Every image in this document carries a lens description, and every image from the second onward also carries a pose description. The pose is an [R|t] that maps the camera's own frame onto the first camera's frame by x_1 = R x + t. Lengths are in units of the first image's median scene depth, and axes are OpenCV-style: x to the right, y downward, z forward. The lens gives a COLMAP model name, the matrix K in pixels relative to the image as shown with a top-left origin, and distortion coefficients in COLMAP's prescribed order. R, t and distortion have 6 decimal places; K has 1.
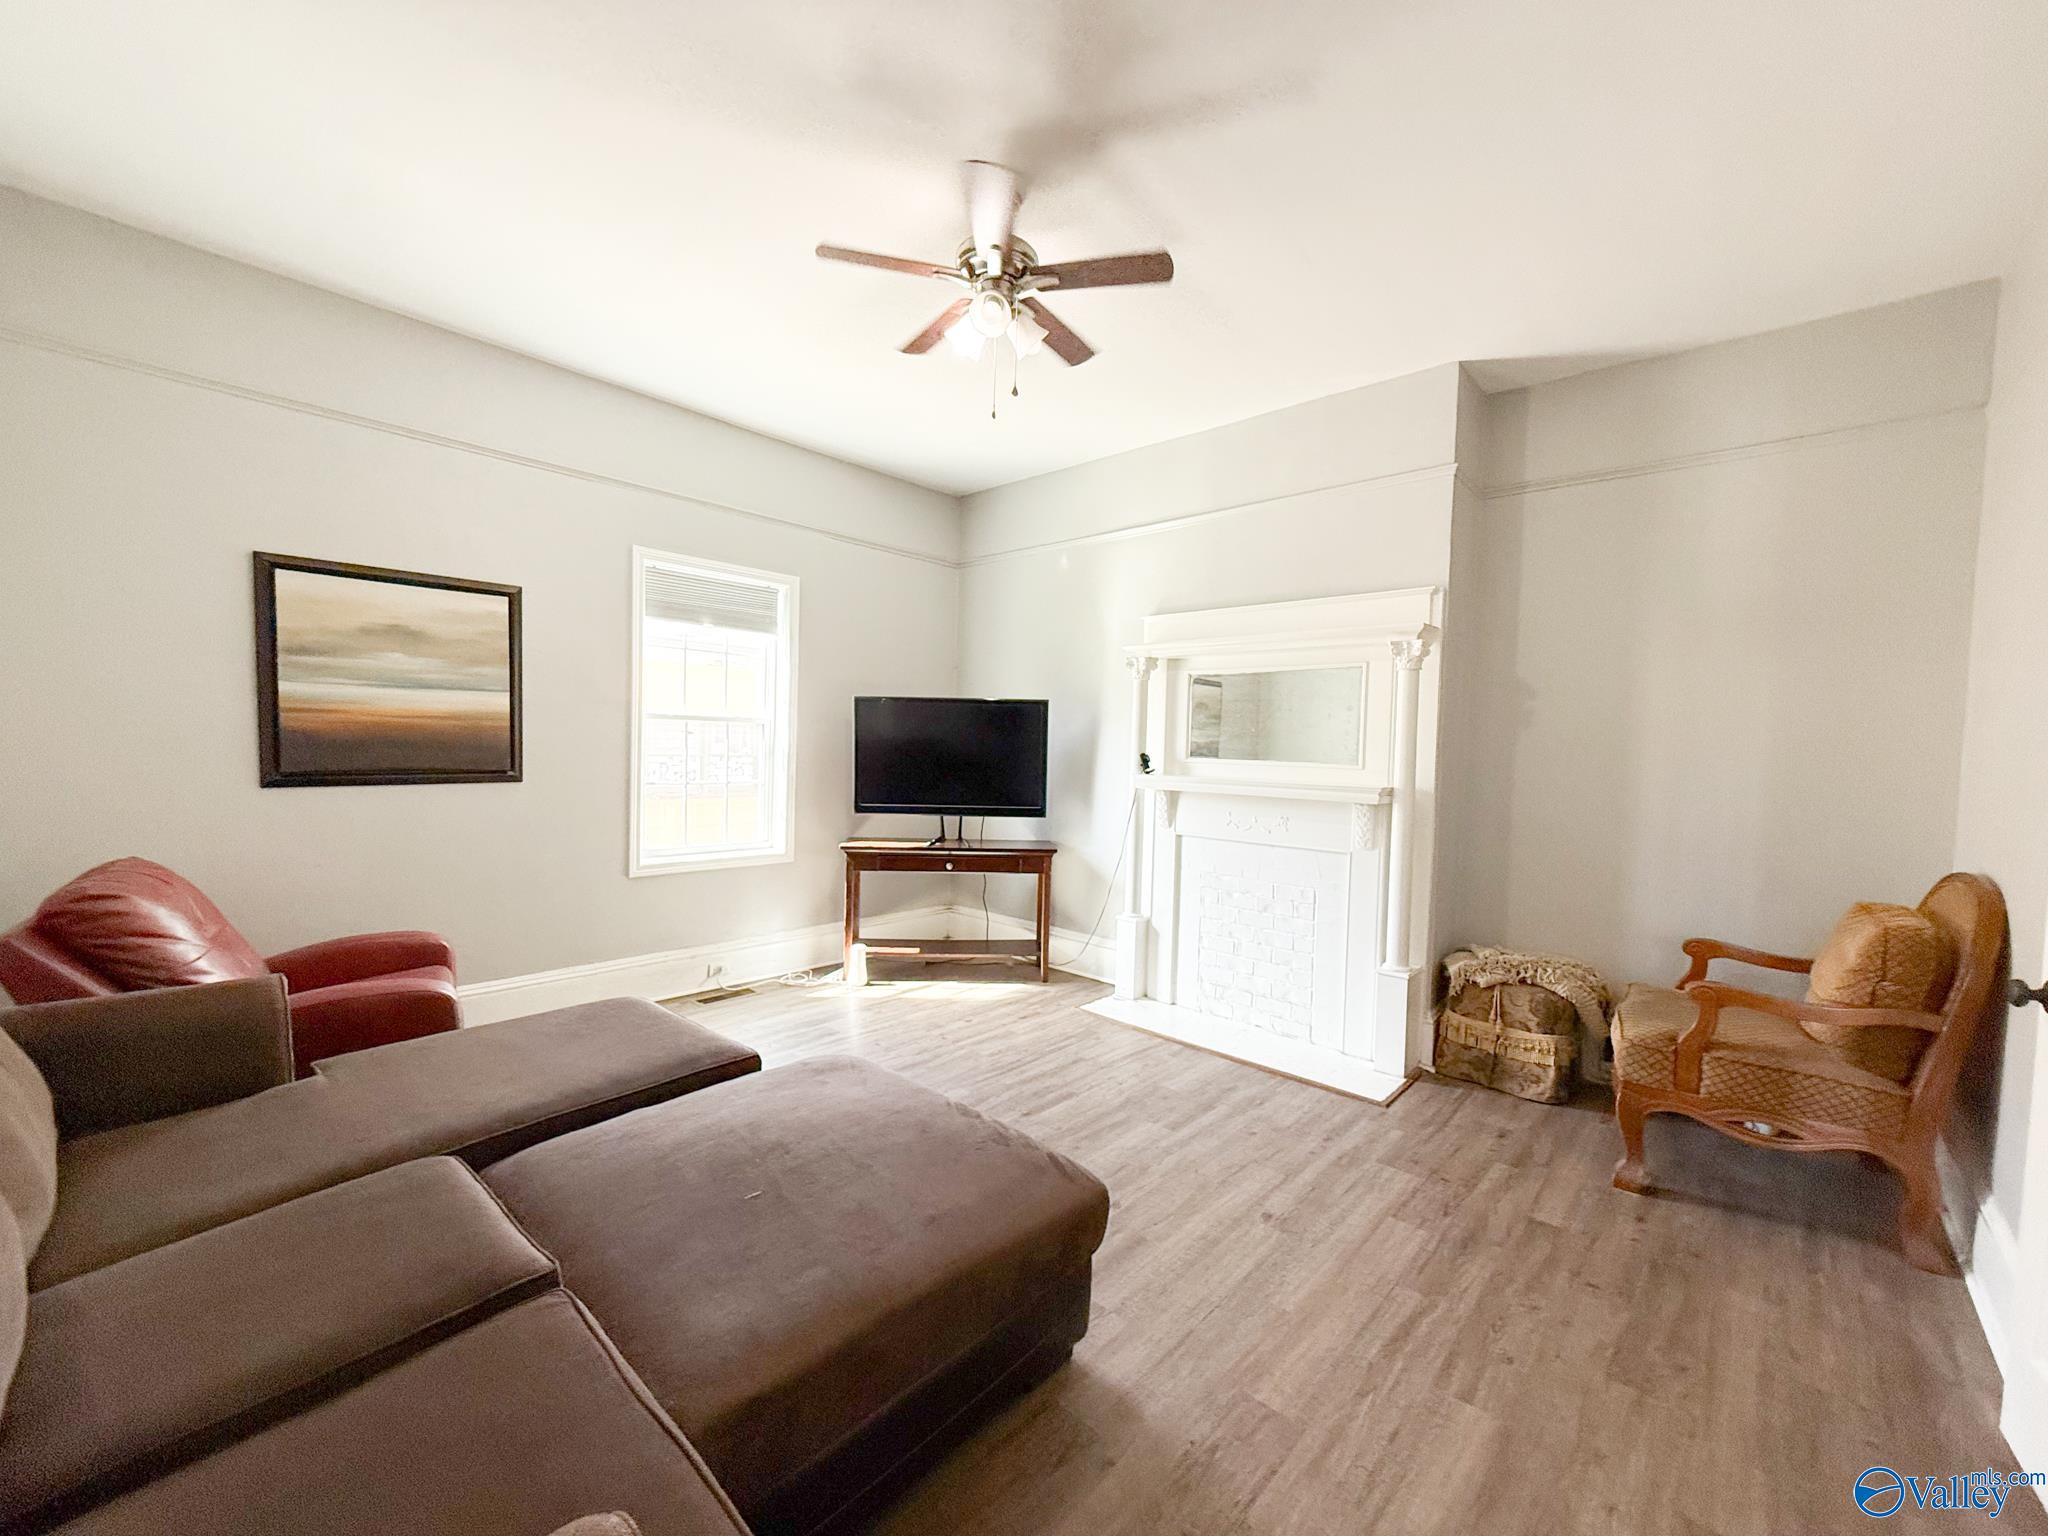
lens RADIAL K [[811.3, 0, 1026.8], [0, 811.3, 777.0], [0, 0, 1]] dist [-0.002699, -0.000400]
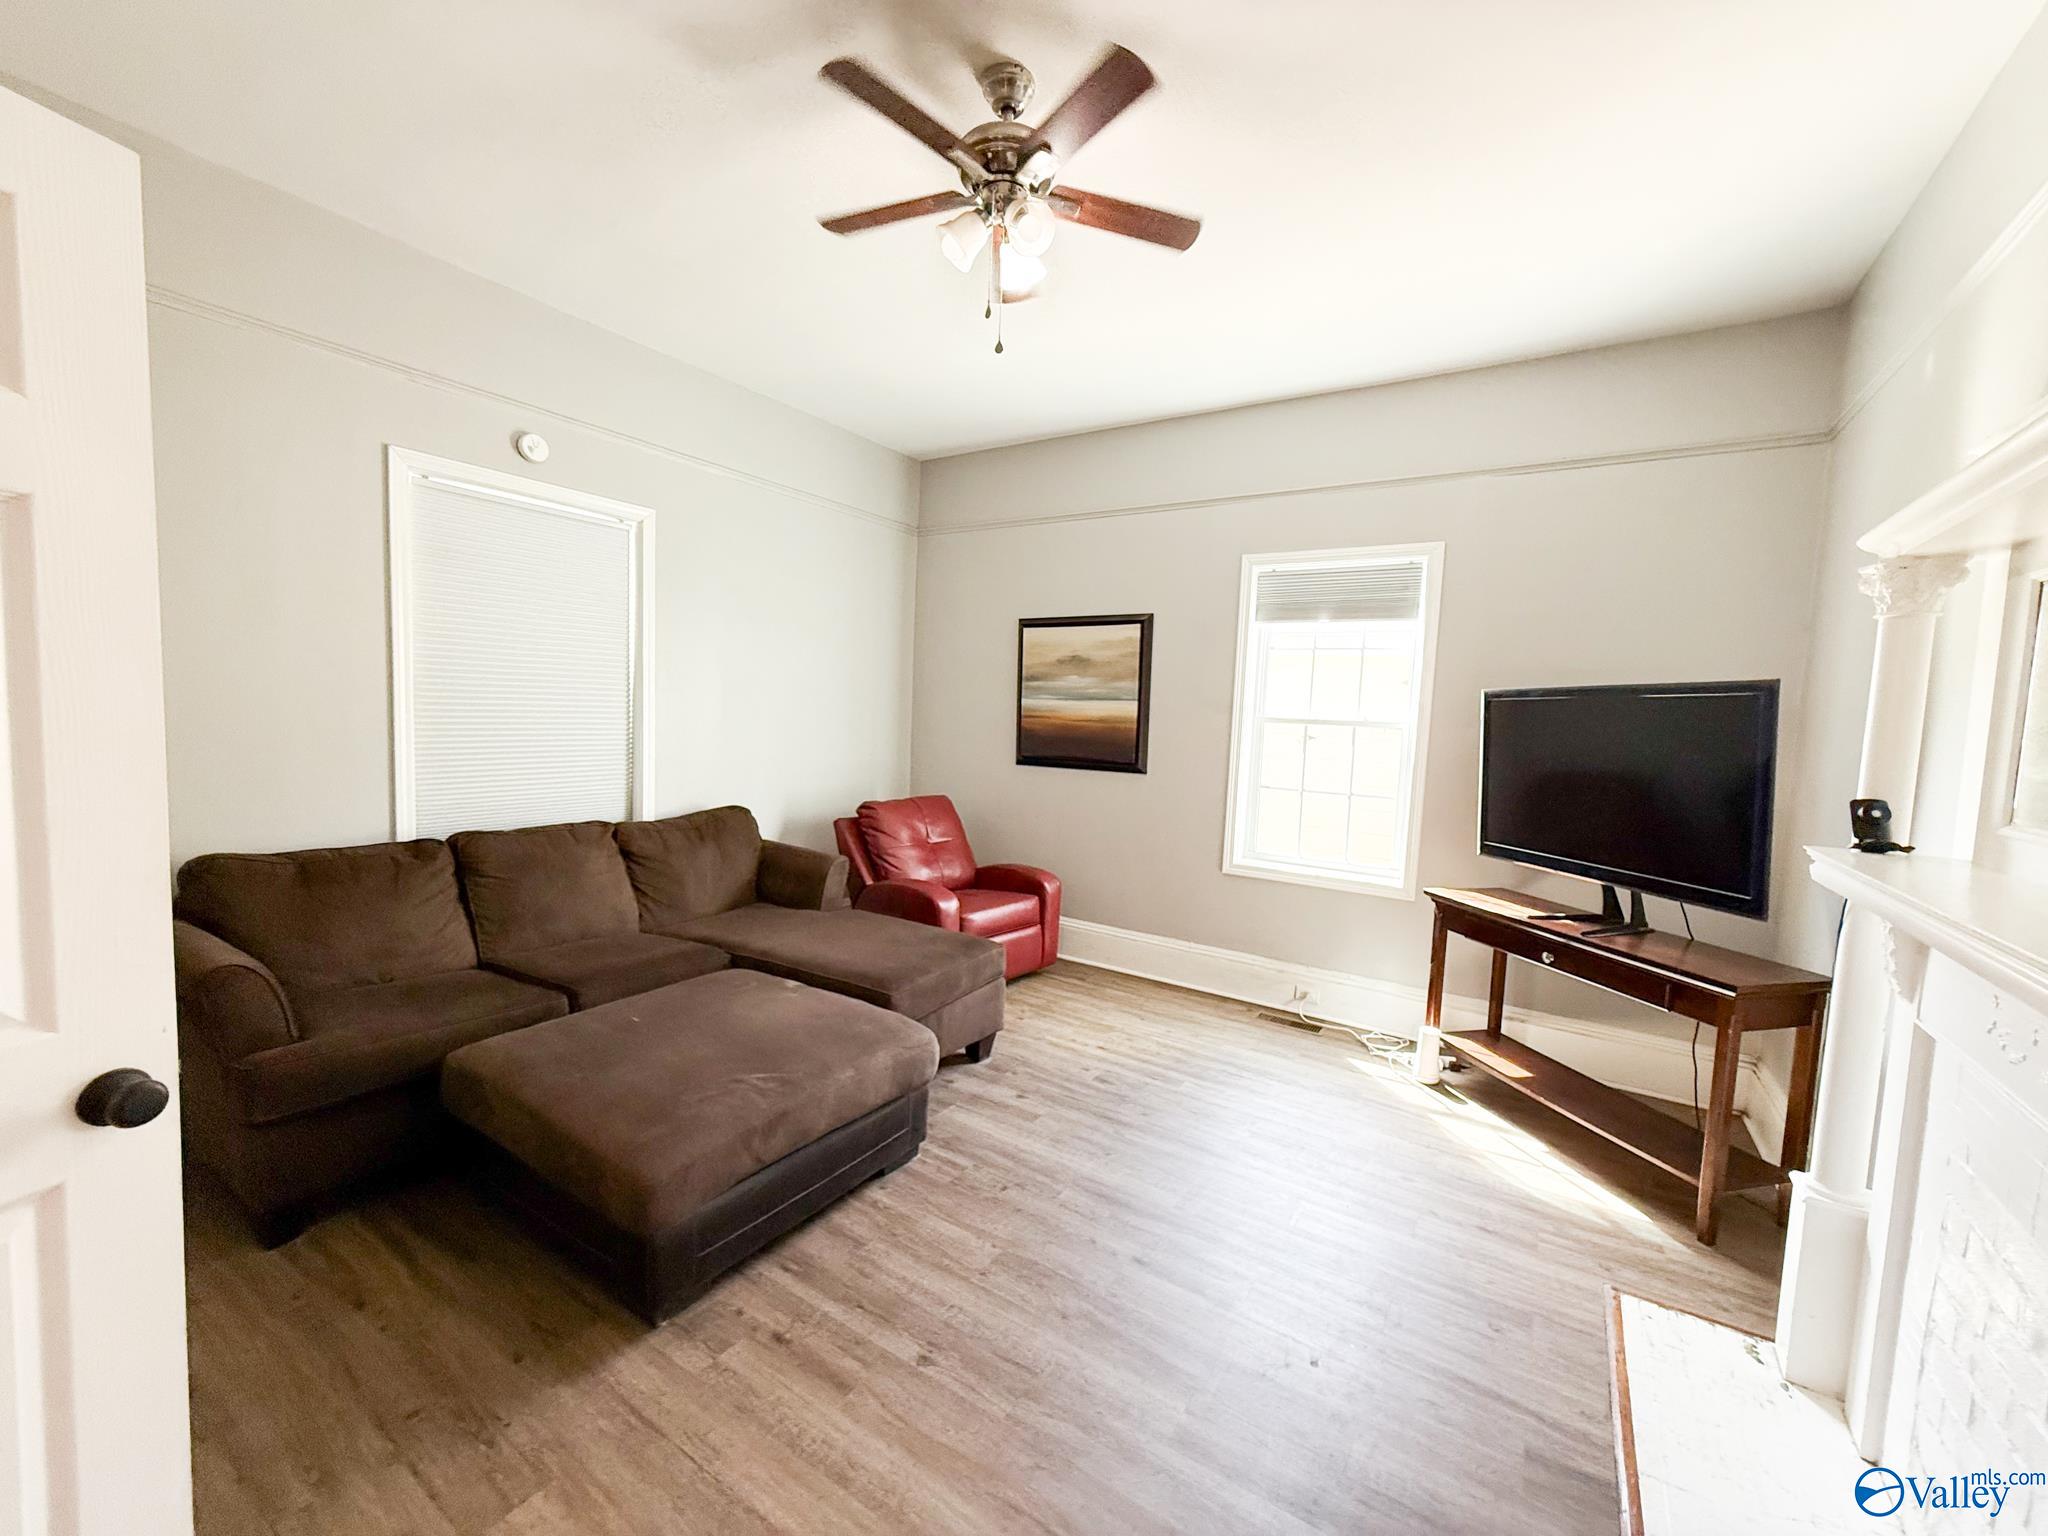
lens RADIAL K [[811.3, 0, 1026.8], [0, 811.3, 777.0], [0, 0, 1]] dist [-0.002699, -0.000400]
pose [[0.170094, 0.058223, -0.983706, 0.541151], [-0.079199, 0.995831, 0.045246, -0.030173], [0.982240, 0.070213, 0.173996, 0.606816]]
